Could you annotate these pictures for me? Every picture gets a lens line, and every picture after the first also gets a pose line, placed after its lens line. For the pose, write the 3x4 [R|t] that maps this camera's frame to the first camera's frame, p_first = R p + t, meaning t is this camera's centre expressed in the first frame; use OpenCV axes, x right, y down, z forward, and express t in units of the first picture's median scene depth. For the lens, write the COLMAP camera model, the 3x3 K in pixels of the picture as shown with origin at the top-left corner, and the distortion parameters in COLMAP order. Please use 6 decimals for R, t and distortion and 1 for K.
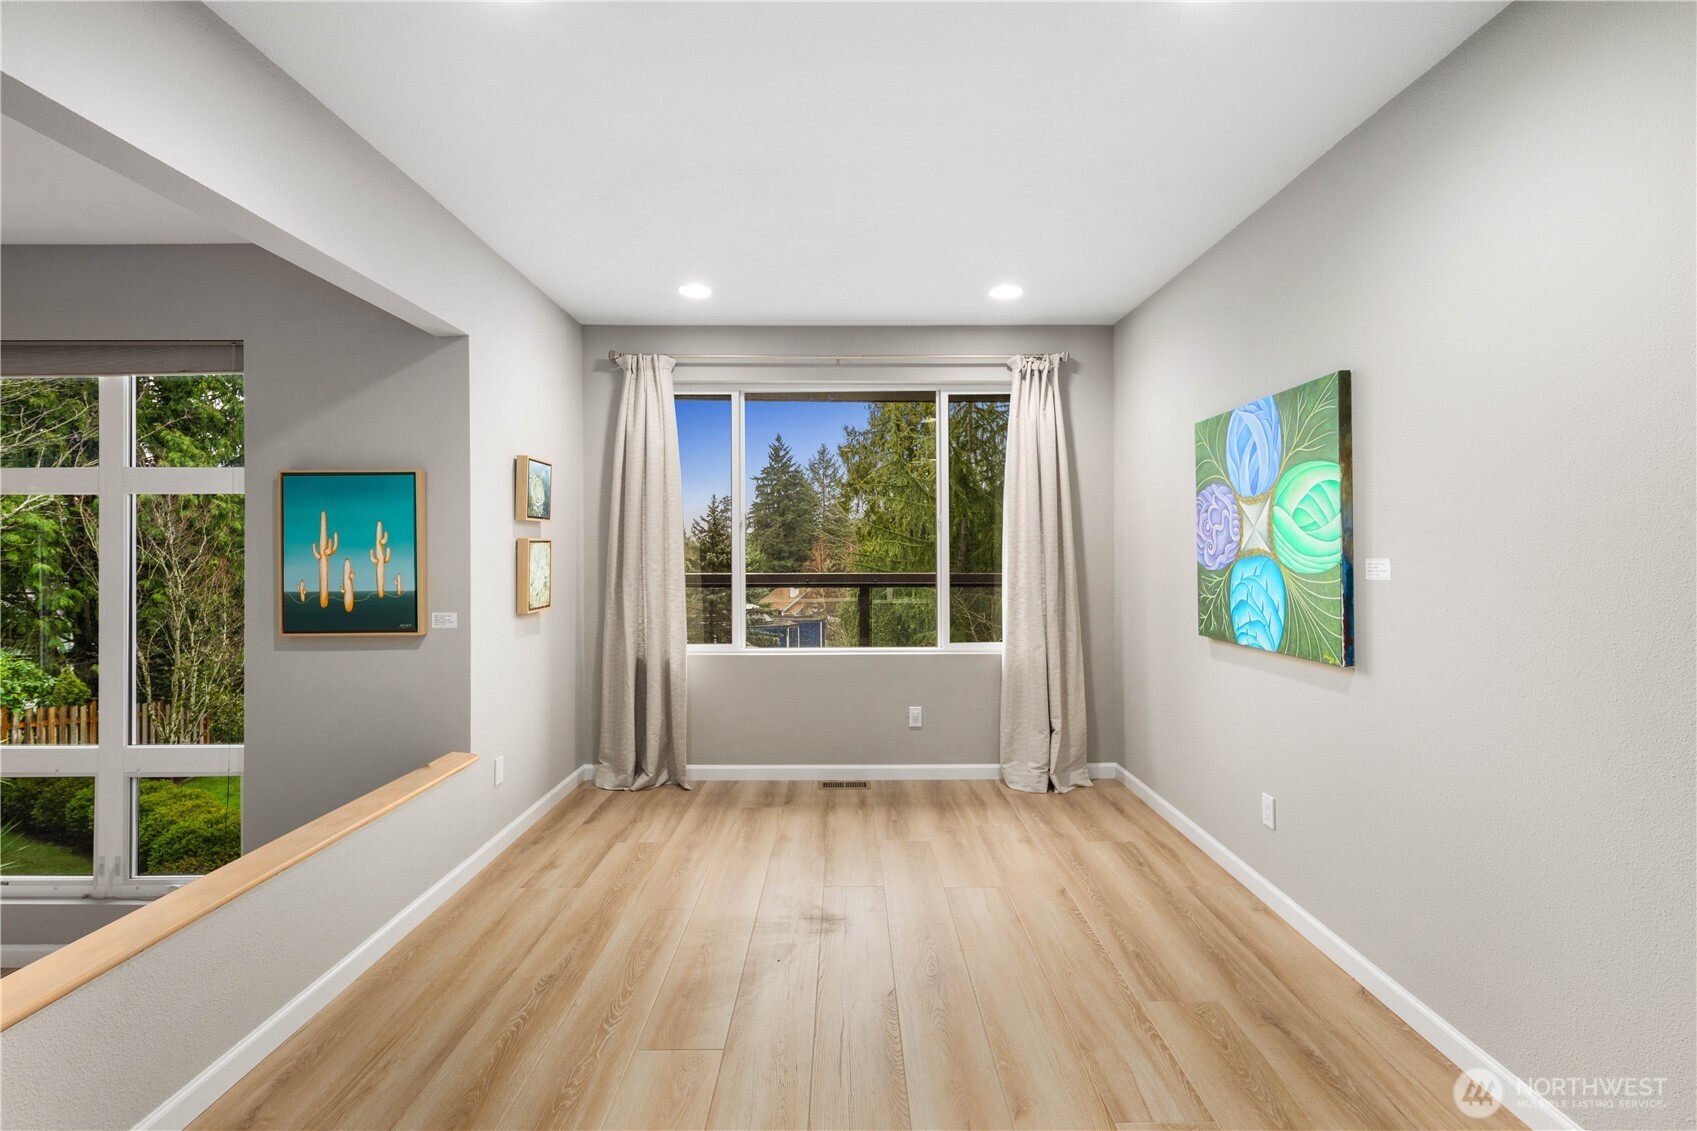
lens RADIAL K [[737.0, 0, 852.7], [0, 737.0, 550.5], [0, 0, 1]] dist [0.003212, -0.000260]
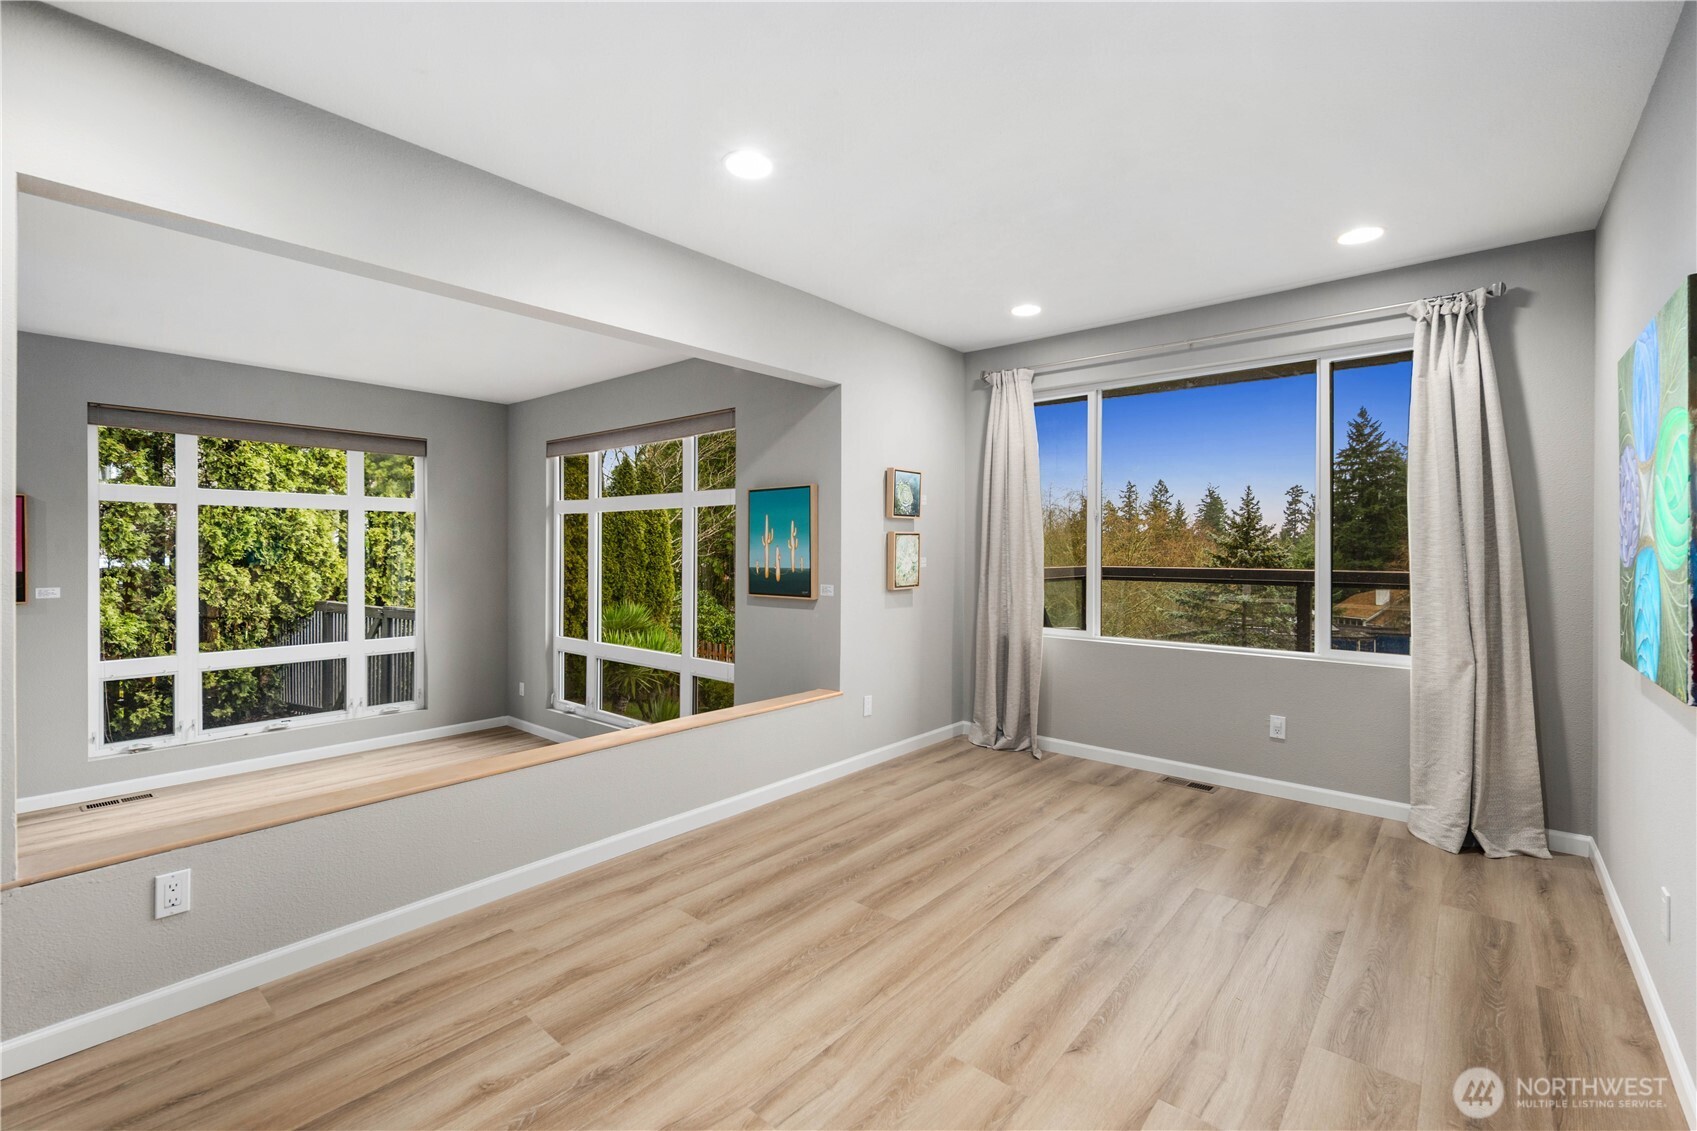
lens RADIAL K [[735.4, 0, 857.3], [0, 735.4, 552.2], [0, 0, 1]] dist [0.004770, -0.000247]
pose [[0.757964, 0.009471, -0.652227, 0.300309], [-0.005021, 0.999950, 0.008686, 0.007254], [0.652277, -0.003309, 0.757974, -0.016682]]
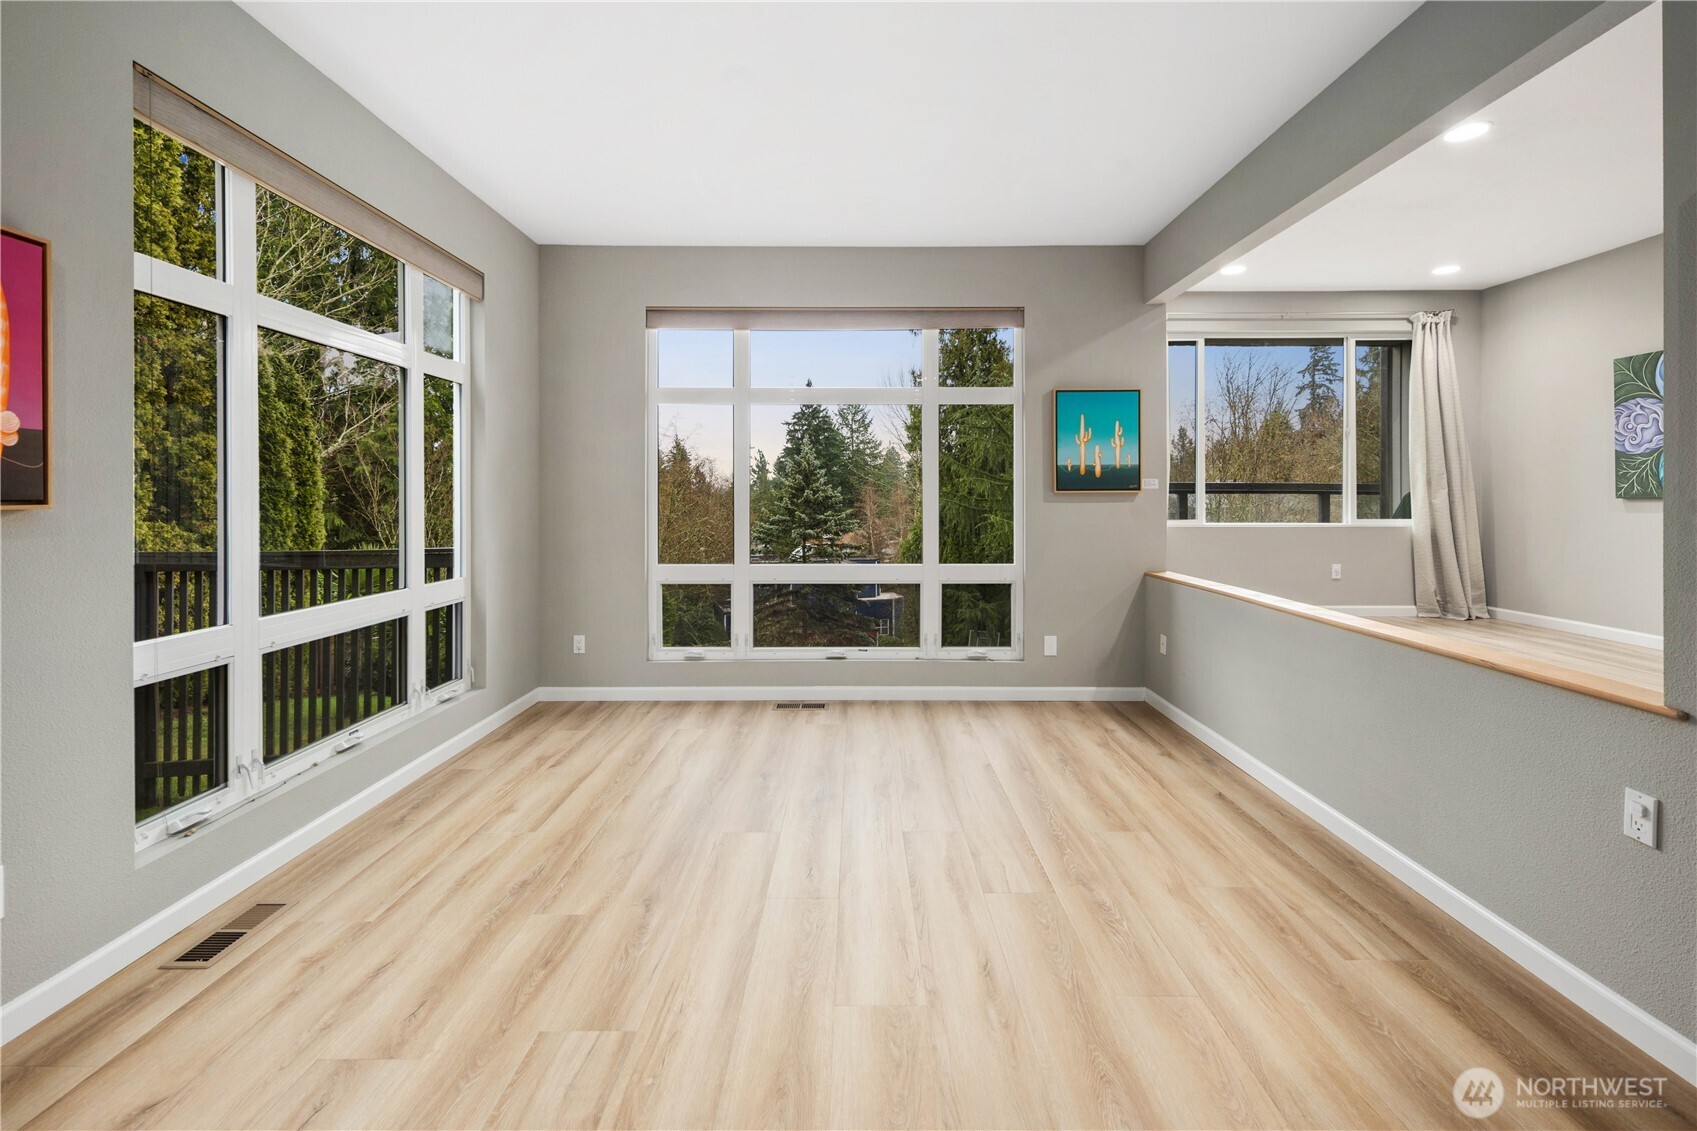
lens RADIAL K [[740.1, 0, 847.0], [0, 740.1, 501.8], [0, 0, 1]] dist [0.002563, -0.000562]
pose [[0.999918, 0.002156, -0.012595, -0.884903], [-0.002082, 0.999980, 0.005958, 0.093477], [0.012608, -0.005931, 0.999903, -0.444703]]
